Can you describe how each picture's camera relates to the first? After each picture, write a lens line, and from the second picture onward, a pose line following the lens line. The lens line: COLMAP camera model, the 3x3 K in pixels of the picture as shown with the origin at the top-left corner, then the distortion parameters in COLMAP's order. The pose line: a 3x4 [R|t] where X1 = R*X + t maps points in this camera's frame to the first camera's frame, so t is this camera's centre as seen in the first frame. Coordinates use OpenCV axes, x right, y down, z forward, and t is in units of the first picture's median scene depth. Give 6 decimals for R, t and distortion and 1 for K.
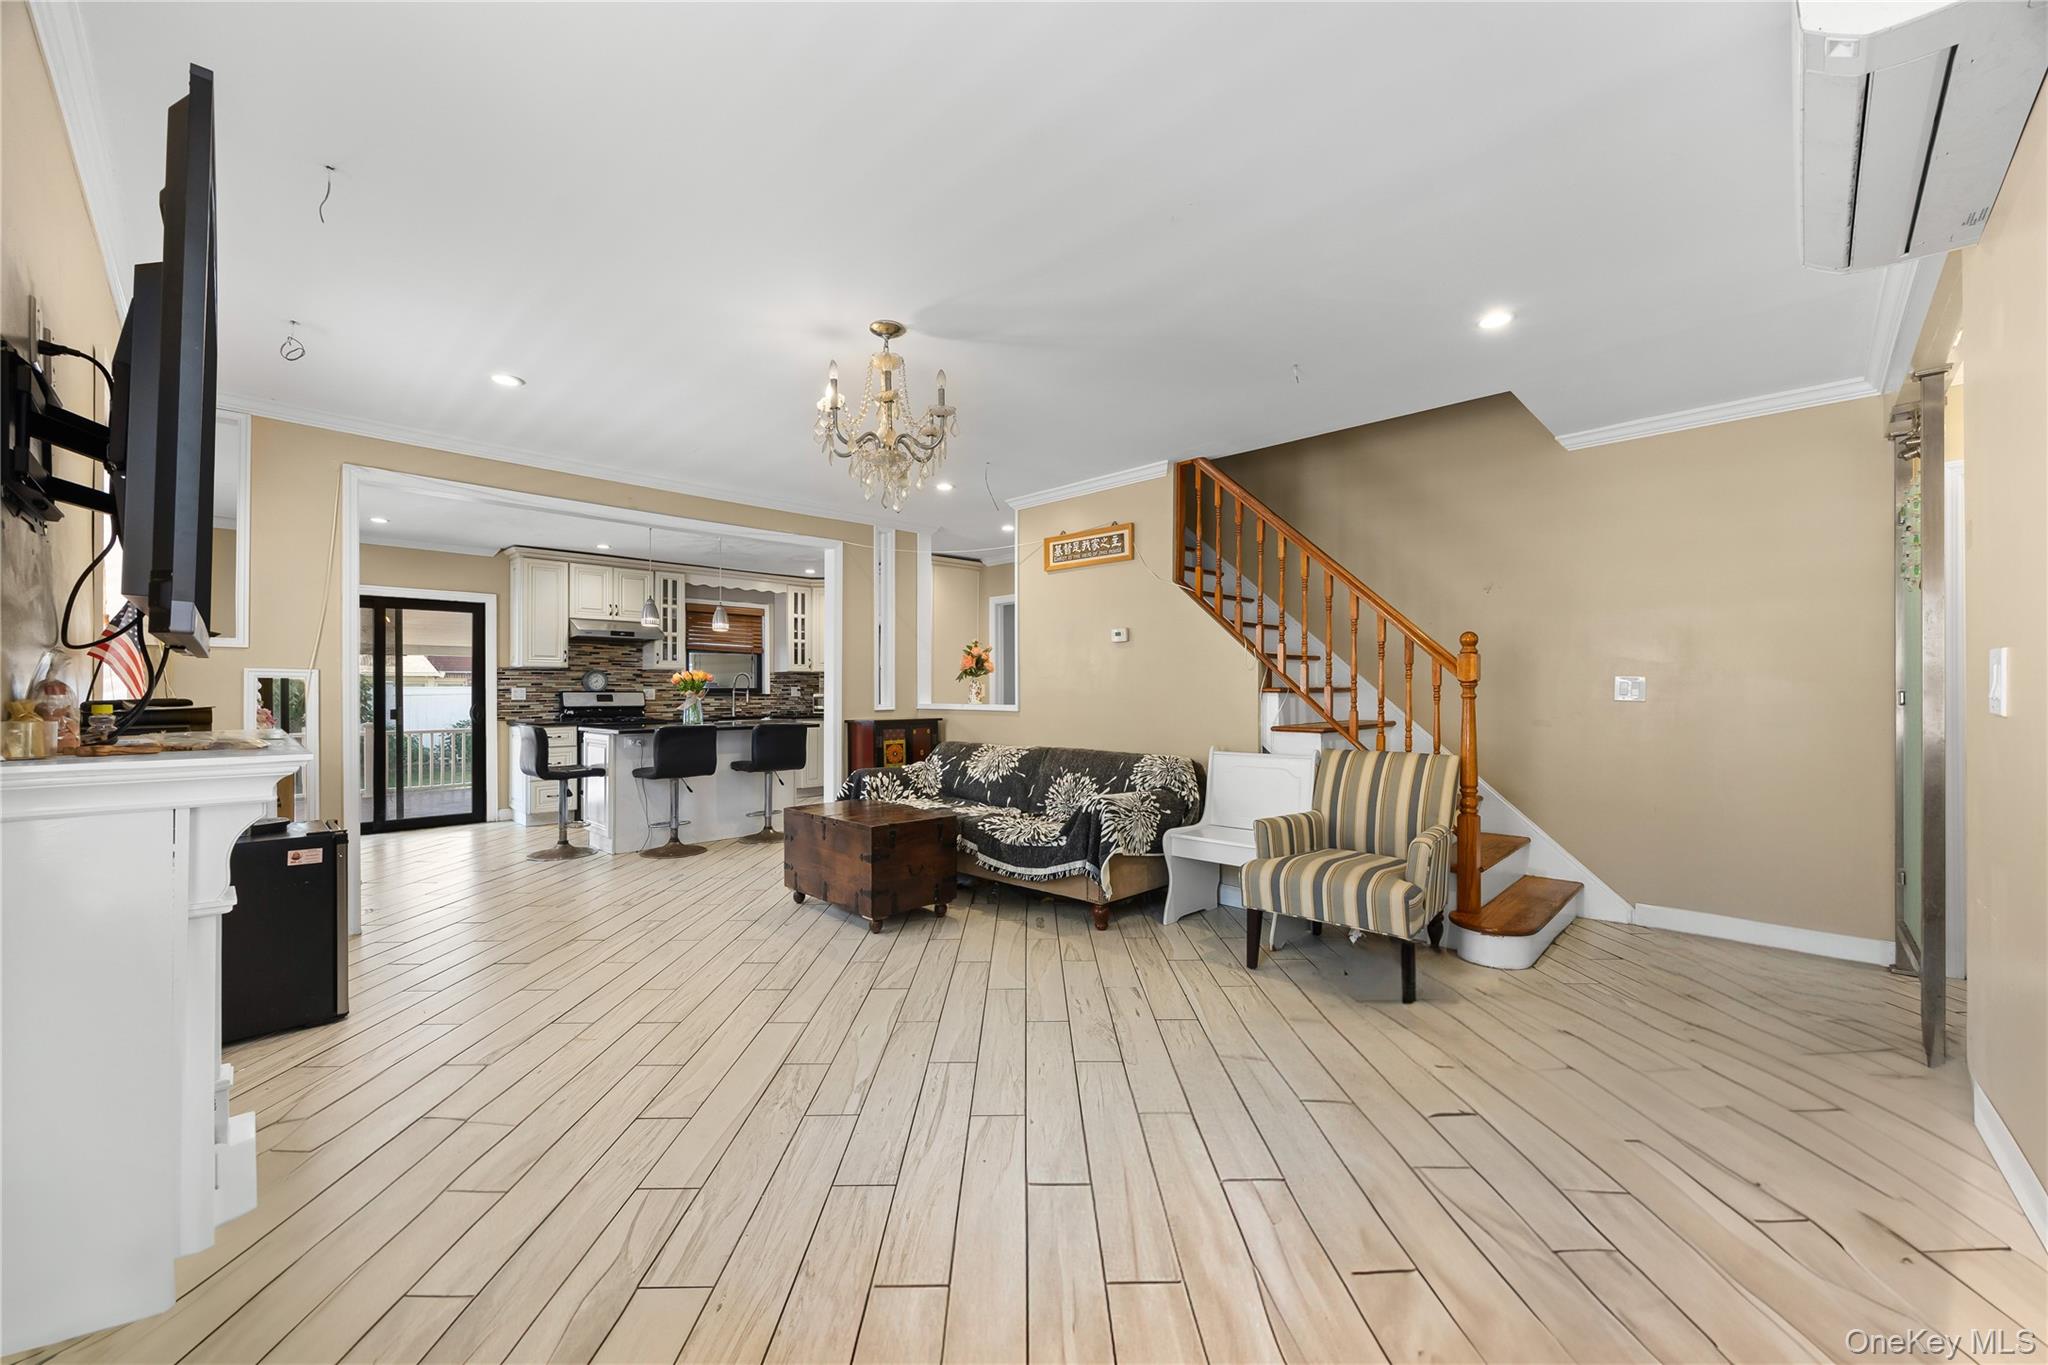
lens RADIAL K [[792.3, 0, 1024.4], [0, 792.3, 684.7], [0, 0, 1]] dist [-0.002030, -0.000026]
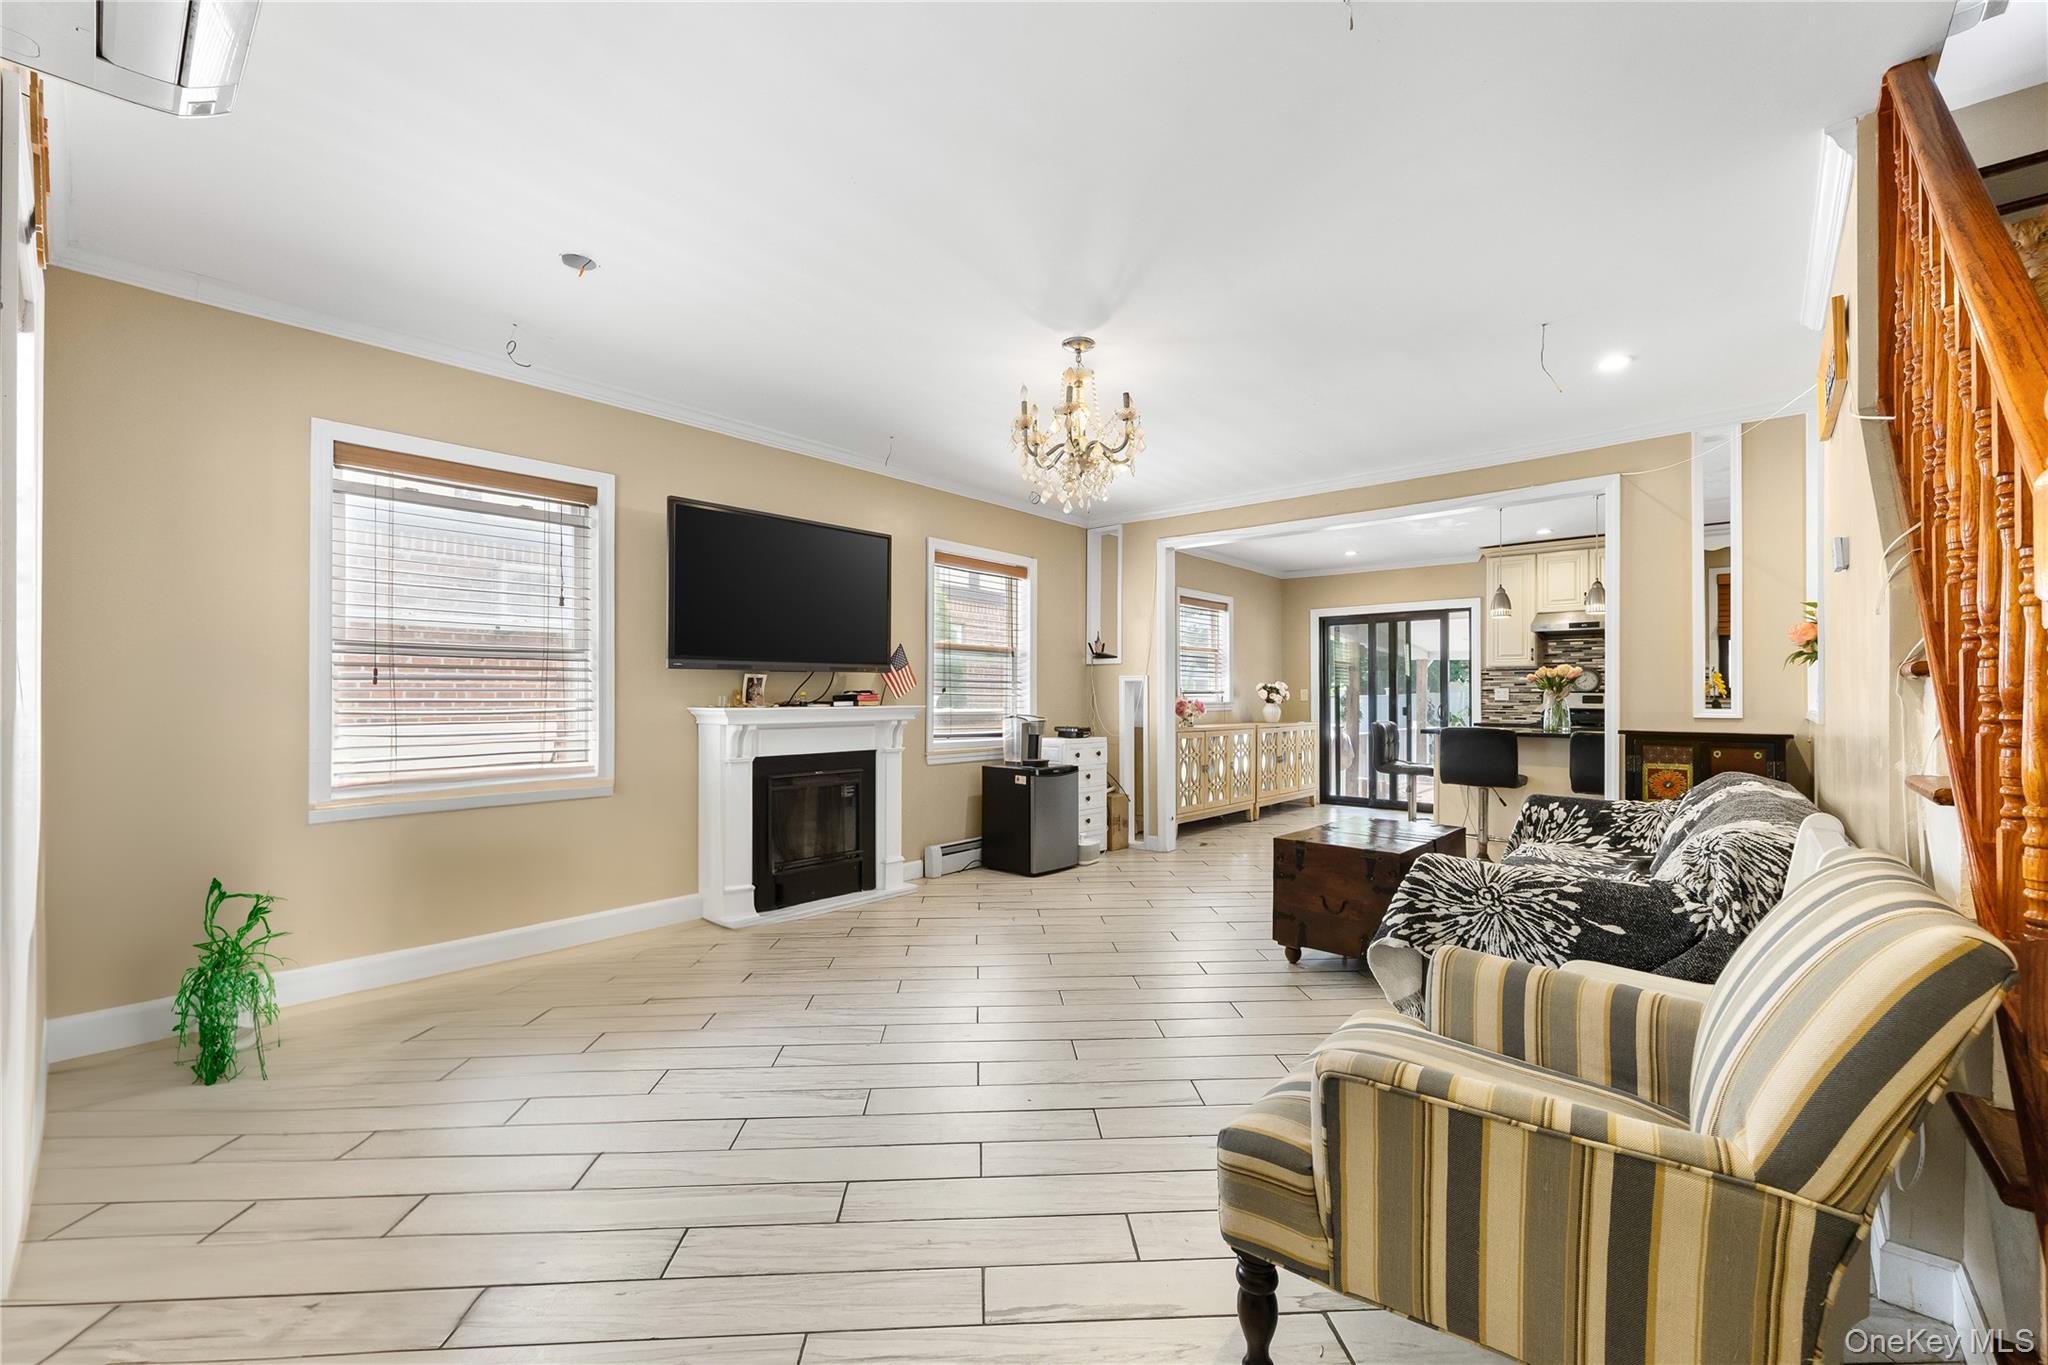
lens RADIAL K [[832.3, 0, 1023.0], [0, 832.3, 687.1], [0, 0, 1]] dist [0.001397, -0.000140]
pose [[0.058052, -0.008993, -0.998273, 0.520633], [0.004930, 0.999950, -0.008721, 0.012164], [0.998301, -0.004415, 0.058093, 0.476745]]
